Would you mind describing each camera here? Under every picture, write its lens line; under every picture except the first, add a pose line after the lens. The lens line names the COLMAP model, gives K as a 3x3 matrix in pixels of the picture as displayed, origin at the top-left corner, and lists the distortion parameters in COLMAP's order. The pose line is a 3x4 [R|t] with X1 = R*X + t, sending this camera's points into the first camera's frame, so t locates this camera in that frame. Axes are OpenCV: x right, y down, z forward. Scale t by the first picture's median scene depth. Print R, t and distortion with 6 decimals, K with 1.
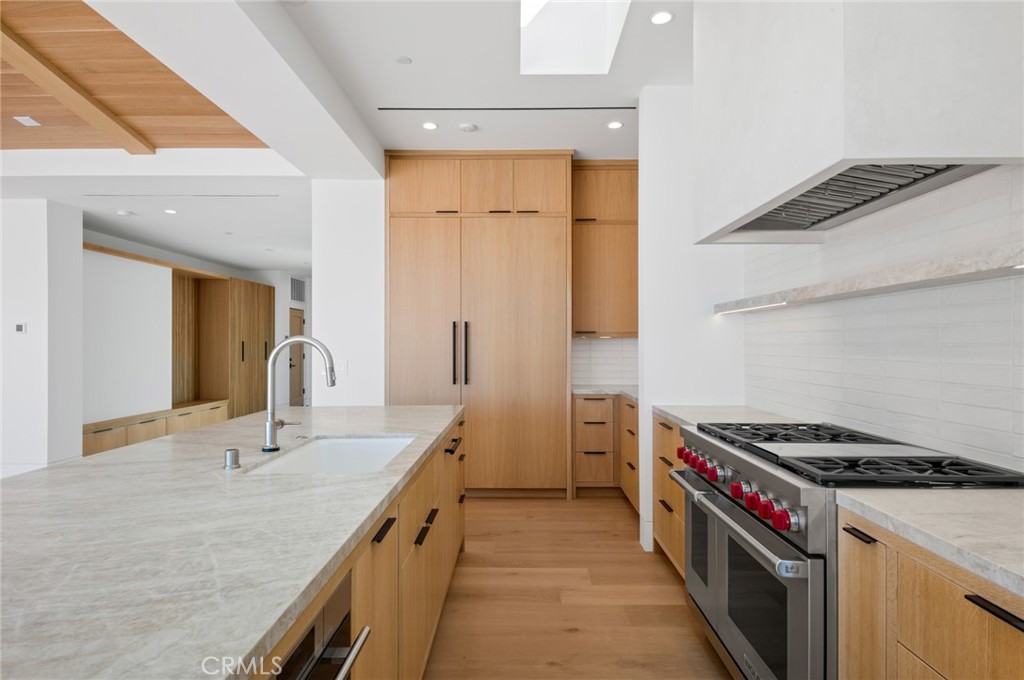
lens RADIAL K [[586.5, 0, 511.1], [0, 586.5, 348.2], [0, 0, 1]] dist [0.062805, -0.054221]
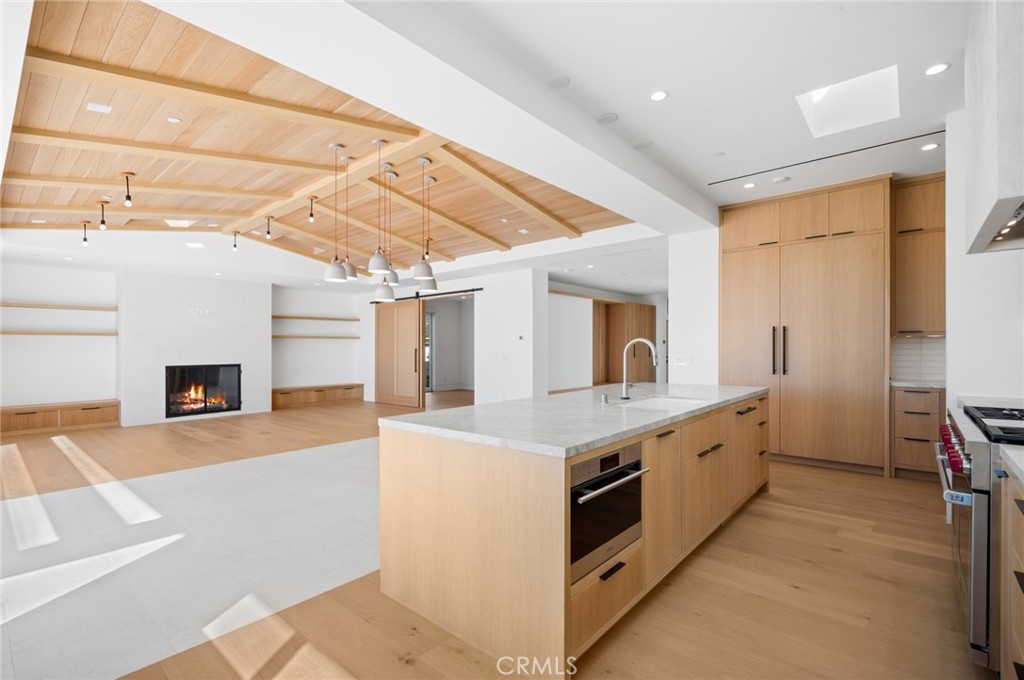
lens RADIAL K [[467.4, 0, 516.2], [0, 467.4, 350.2], [0, 0, 1]] dist [-0.001098, -0.000152]
pose [[0.769000, -0.001642, -0.639247, 0.126594], [0.001126, 0.999999, -0.001214, 0.008322], [0.639248, 0.000214, 0.769000, -0.167850]]
